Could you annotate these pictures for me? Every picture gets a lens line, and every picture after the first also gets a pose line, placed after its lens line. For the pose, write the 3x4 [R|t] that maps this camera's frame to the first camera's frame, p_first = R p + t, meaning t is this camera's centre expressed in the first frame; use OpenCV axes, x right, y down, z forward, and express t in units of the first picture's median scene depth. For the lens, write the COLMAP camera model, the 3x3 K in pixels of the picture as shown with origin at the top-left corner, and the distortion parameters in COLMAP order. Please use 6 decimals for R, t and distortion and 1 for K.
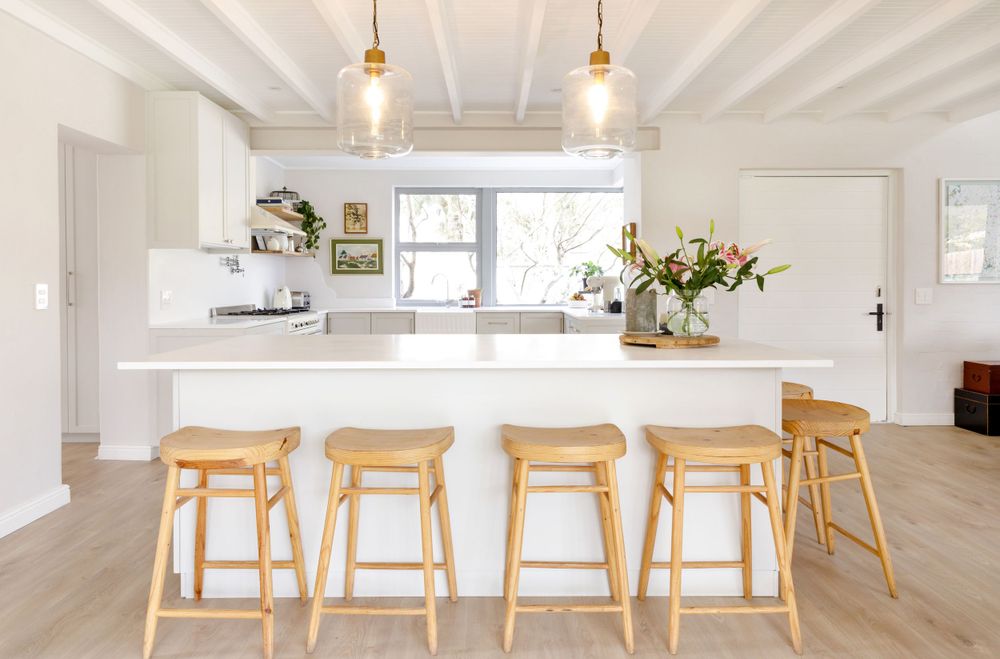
lens RADIAL K [[680.3, 0, 517.3], [0, 680.3, 278.5], [0, 0, 1]] dist [0.057949, 0.000592]
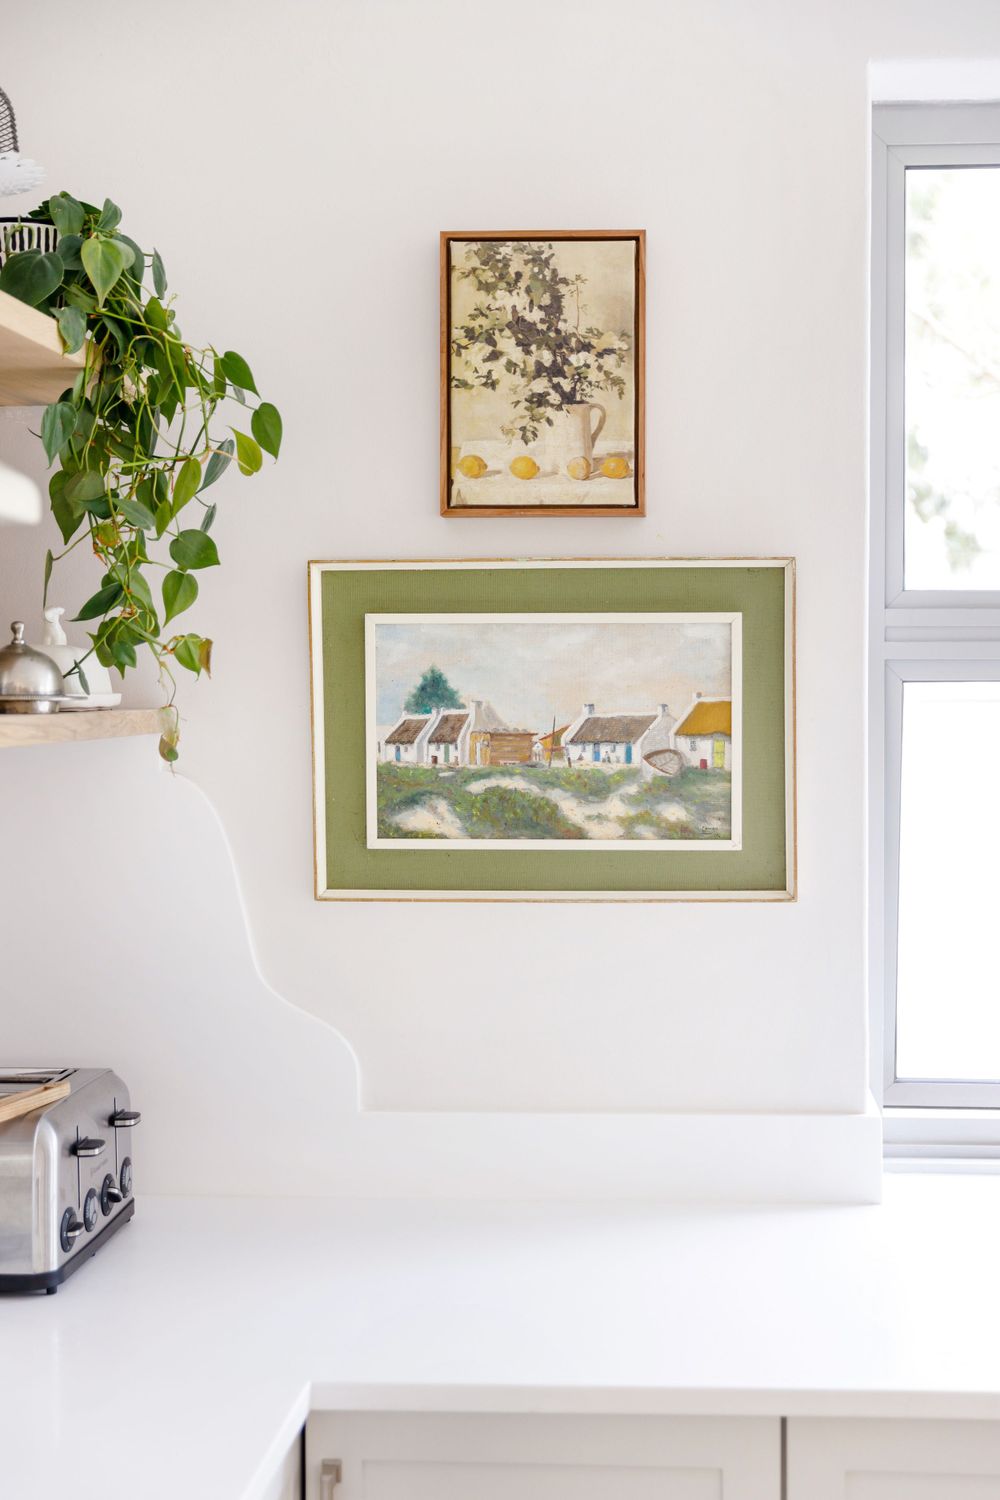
lens RADIAL K [[1834.6, 0, 515.8], [0, 1834.6, 737.2], [0, 0, 1]] dist [-0.016520, 0.000000]
pose [[0.993530, 0.005568, -0.113438, -0.208015], [-0.001815, 0.999448, 0.033163, -0.040704], [0.113560, -0.032742, 0.992991, 0.711923]]
